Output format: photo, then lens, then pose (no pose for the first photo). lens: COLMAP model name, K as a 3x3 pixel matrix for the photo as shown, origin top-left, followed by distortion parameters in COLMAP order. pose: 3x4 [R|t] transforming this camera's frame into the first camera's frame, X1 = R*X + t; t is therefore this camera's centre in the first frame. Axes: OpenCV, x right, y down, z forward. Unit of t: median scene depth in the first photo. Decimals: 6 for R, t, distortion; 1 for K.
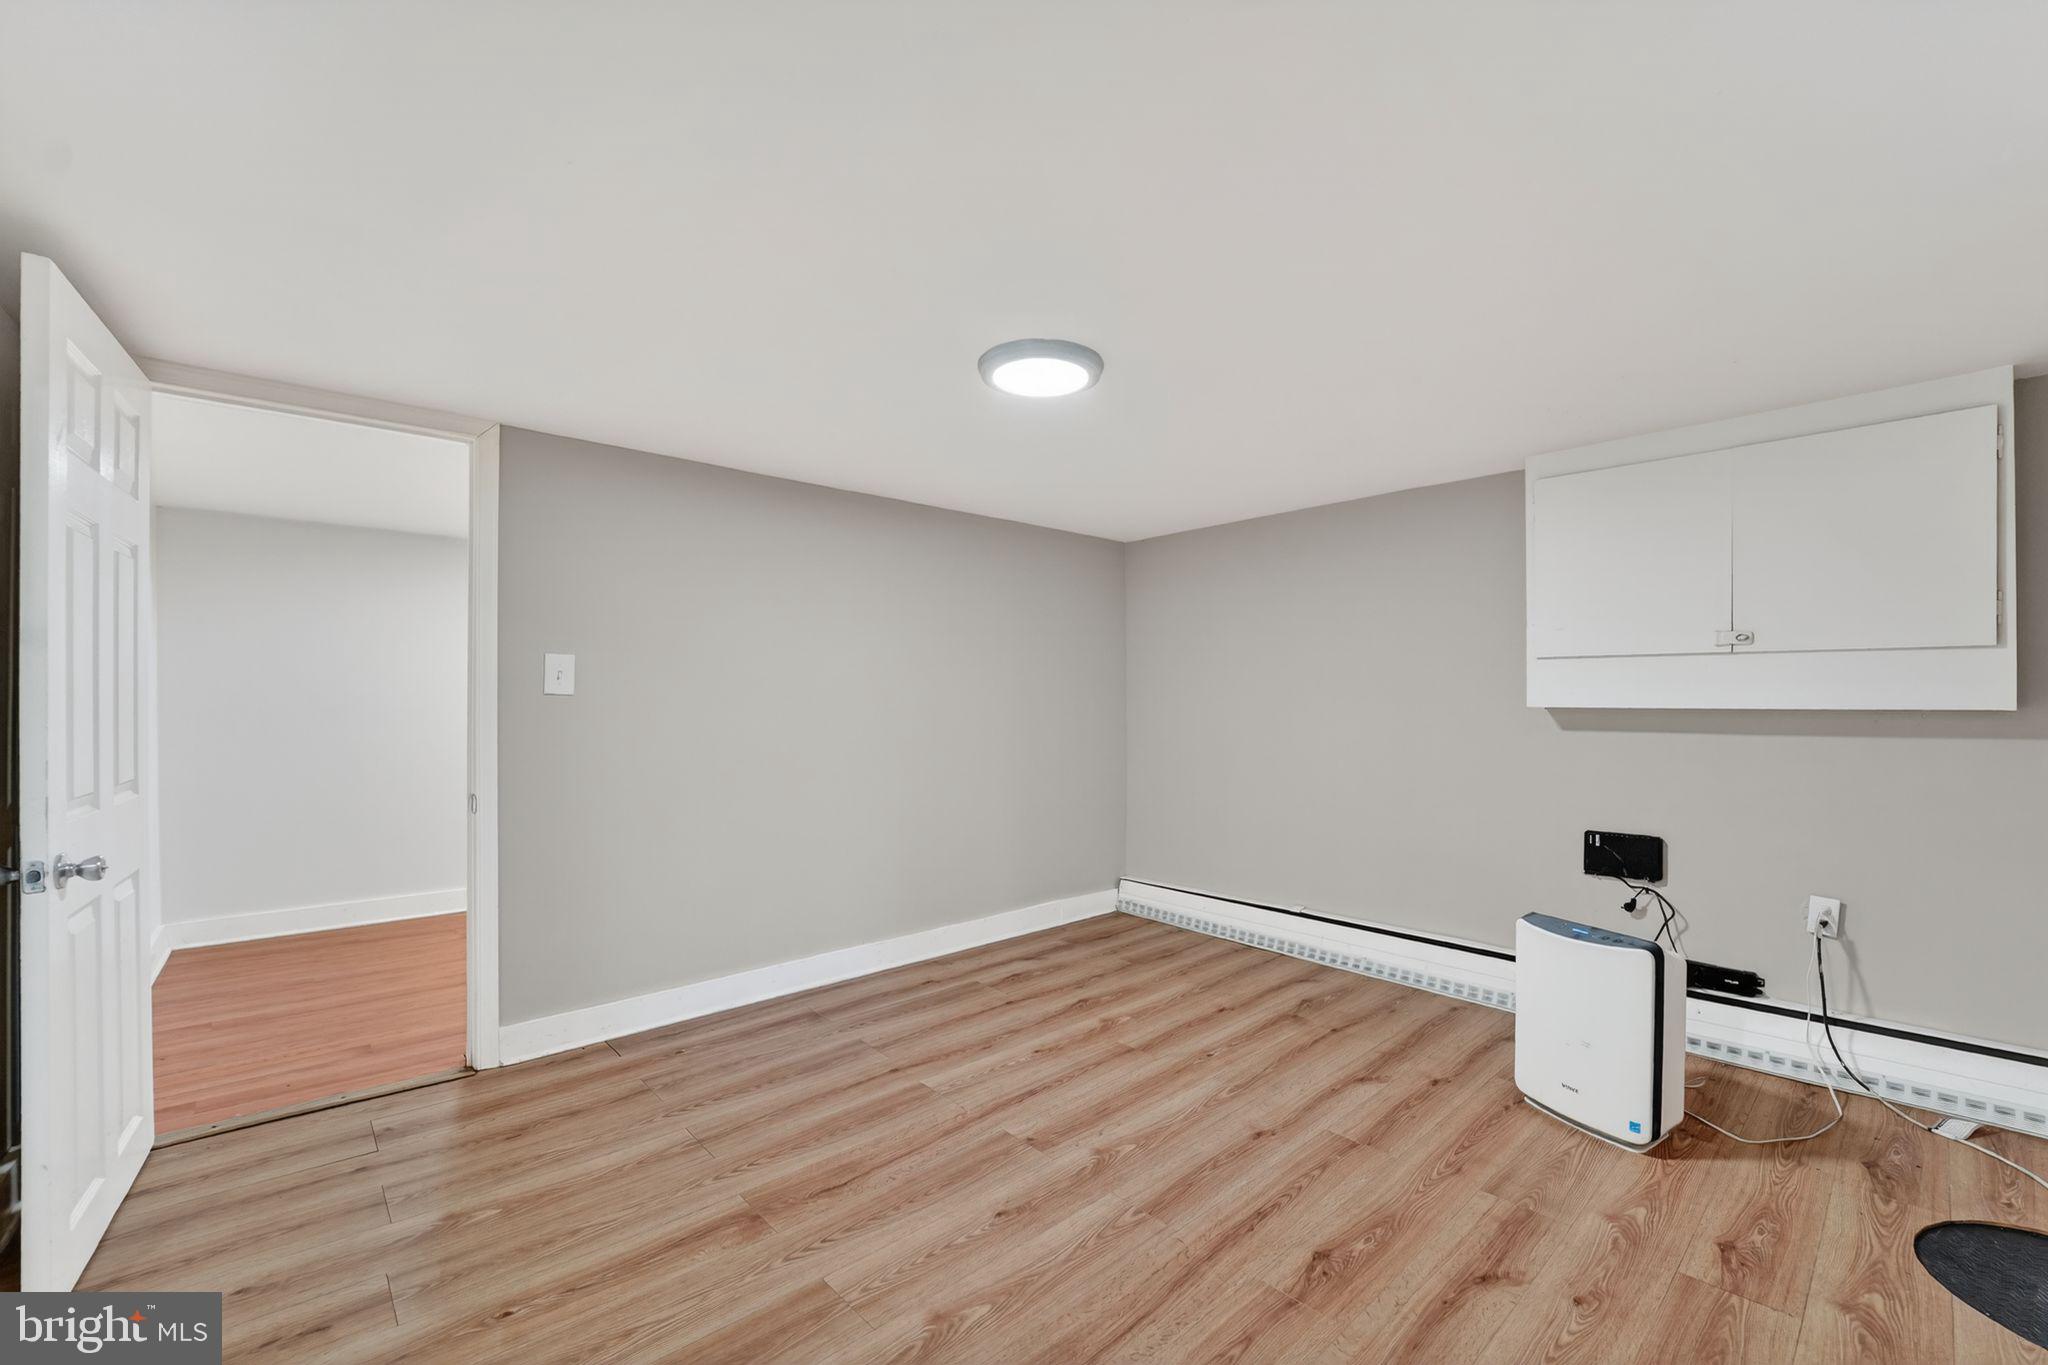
lens RADIAL K [[844.4, 0, 1041.8], [0, 844.4, 704.5], [0, 0, 1]] dist [-0.028312, 0.000460]
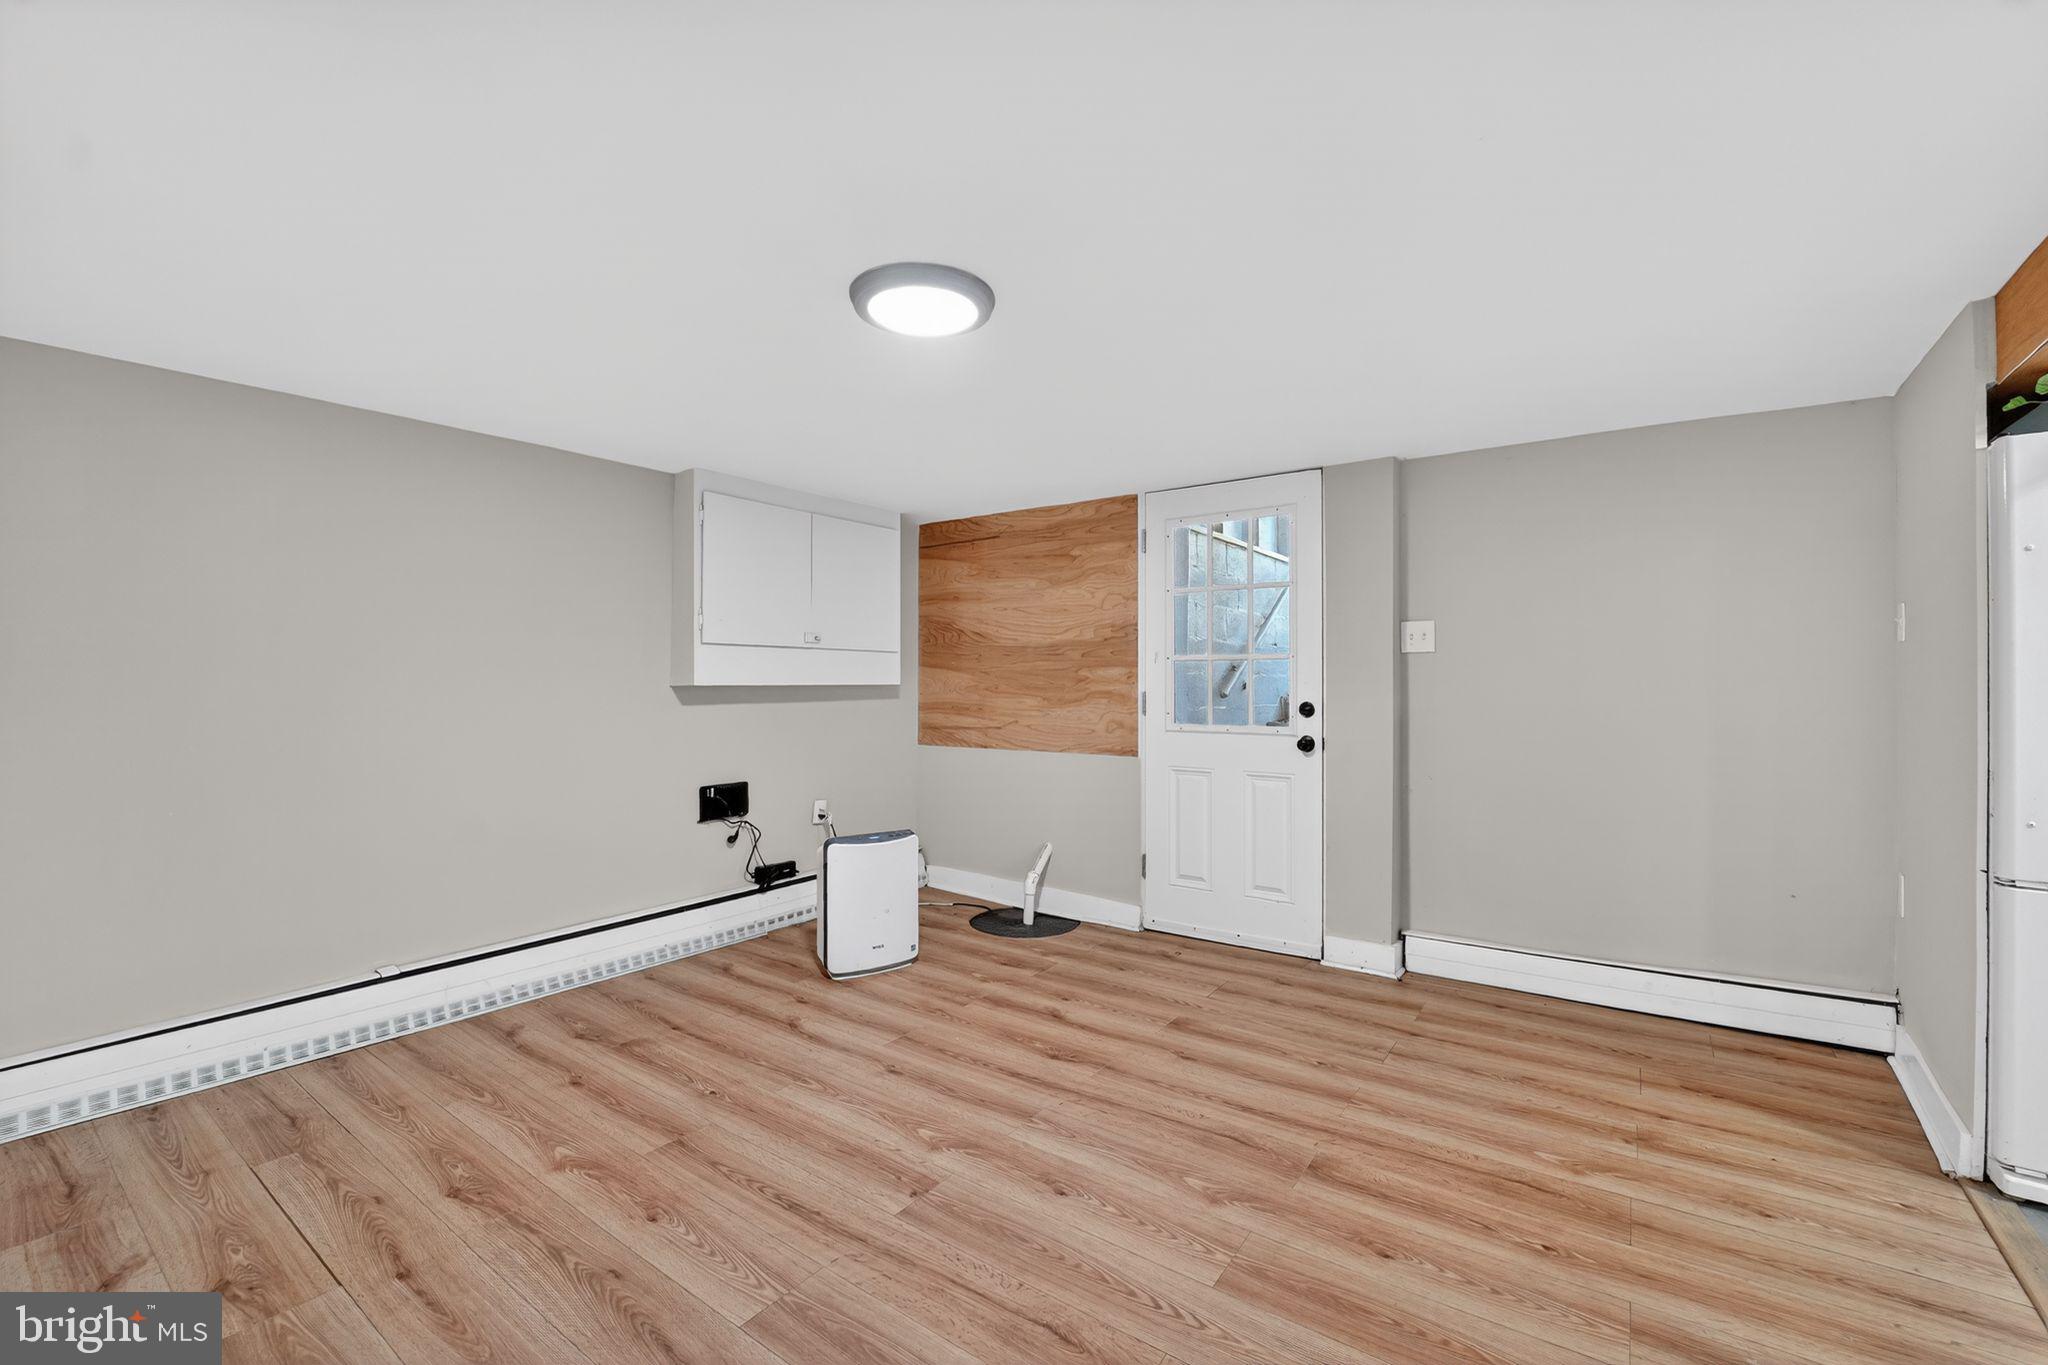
lens RADIAL K [[838.1, 0, 1040.2], [0, 838.1, 678.6], [0, 0, 1]] dist [-0.021457, -0.000232]
pose [[-0.207376, 0.001042, 0.978261, -0.747800], [0.006216, 0.999981, 0.000253, -0.004289], [-0.978242, 0.006134, -0.207379, 0.901412]]
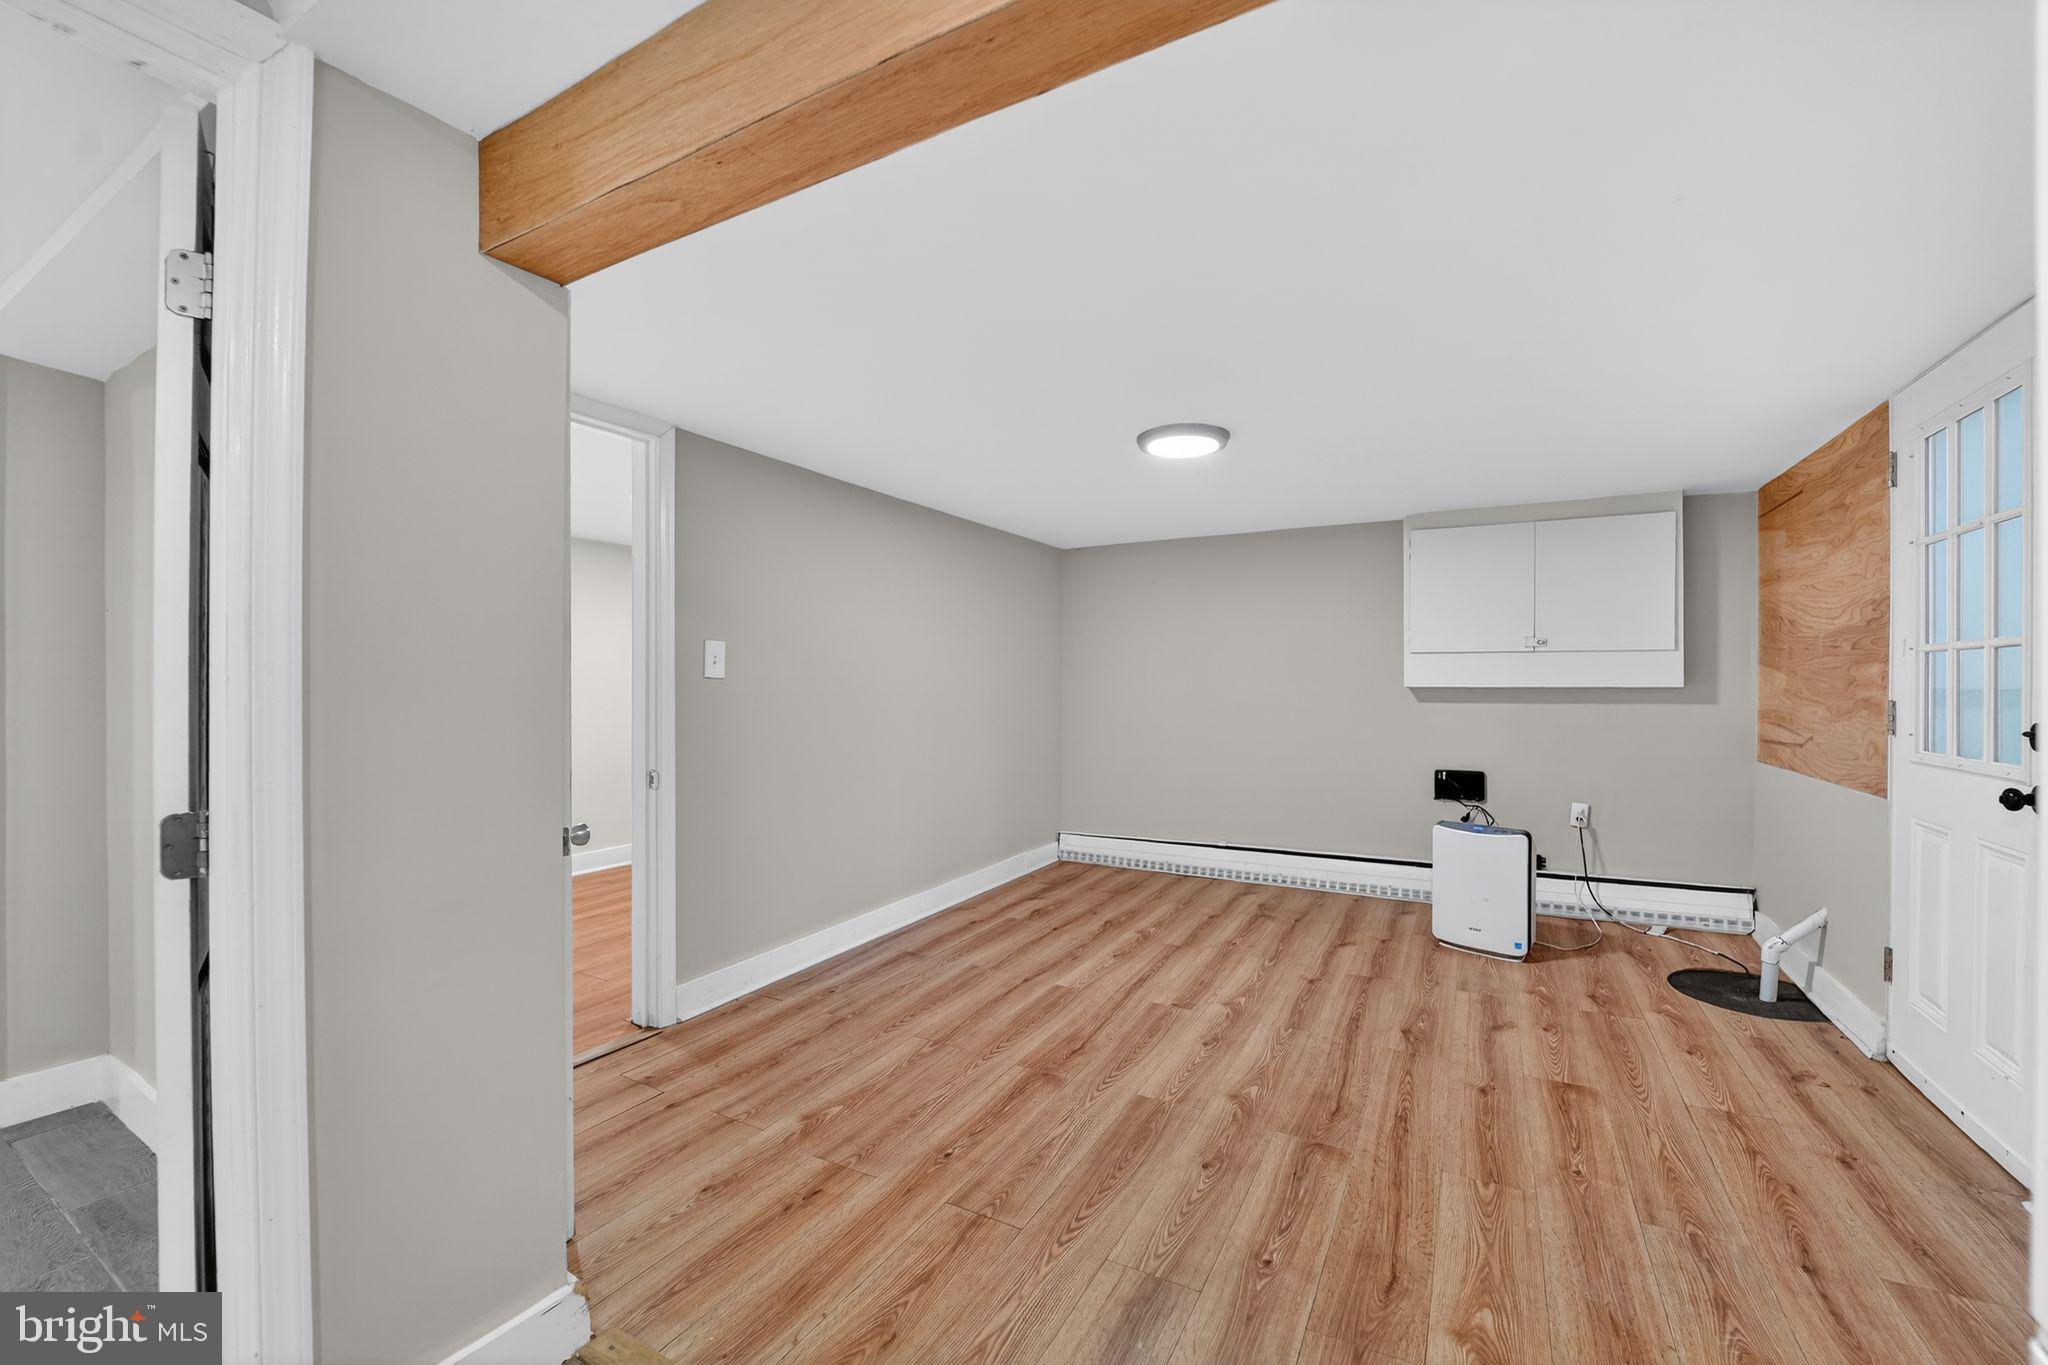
lens RADIAL K [[830.6, 0, 1044.7], [0, 830.6, 688.0], [0, 0, 1]] dist [-0.027282, -0.000080]
pose [[0.943218, -0.004623, 0.332143, -0.565741], [0.004516, 0.999989, 0.001094, 0.001682], [-0.332145, 0.000468, 0.943228, -0.170461]]
